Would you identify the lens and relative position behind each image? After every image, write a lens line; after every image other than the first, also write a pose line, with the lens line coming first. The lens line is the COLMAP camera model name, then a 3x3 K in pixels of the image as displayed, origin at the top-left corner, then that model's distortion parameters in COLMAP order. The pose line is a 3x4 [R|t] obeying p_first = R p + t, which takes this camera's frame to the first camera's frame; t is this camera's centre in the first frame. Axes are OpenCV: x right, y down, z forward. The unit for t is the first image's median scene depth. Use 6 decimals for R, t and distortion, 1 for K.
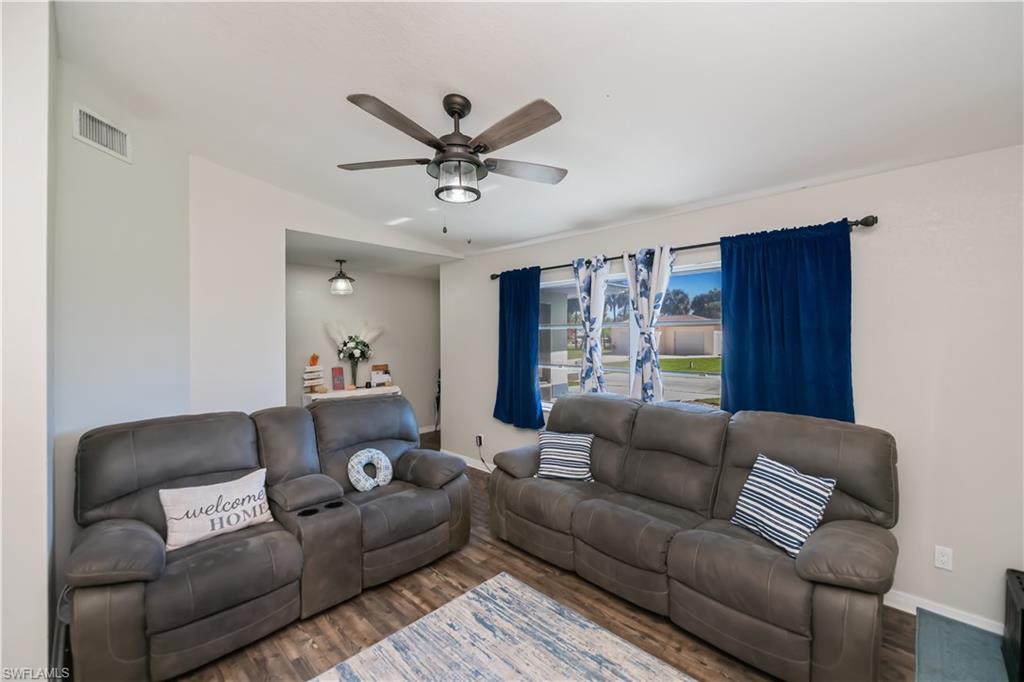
lens RADIAL K [[409.6, 0, 508.0], [0, 409.6, 337.1], [0, 0, 1]] dist [-0.004281, -0.002371]
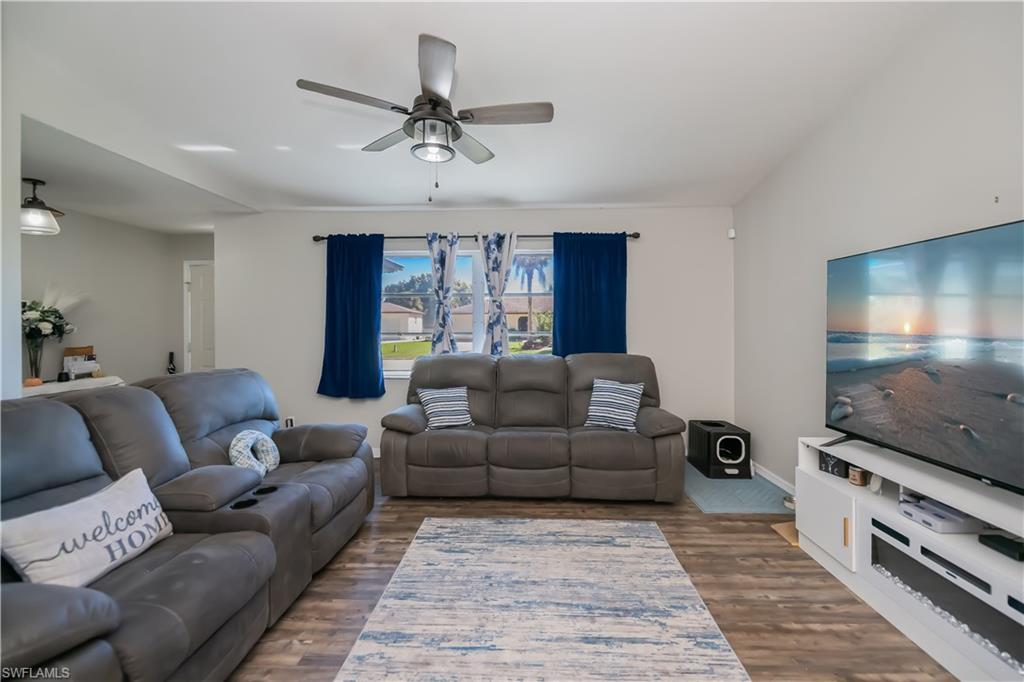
lens RADIAL K [[409.6, 0, 508.3], [0, 409.6, 327.6], [0, 0, 1]] dist [-0.004281, -0.002371]
pose [[0.742857, -0.003354, 0.669441, -0.555170], [-0.000004, 0.999987, 0.005014, 0.076847], [-0.669450, -0.003728, 0.742848, 0.072761]]
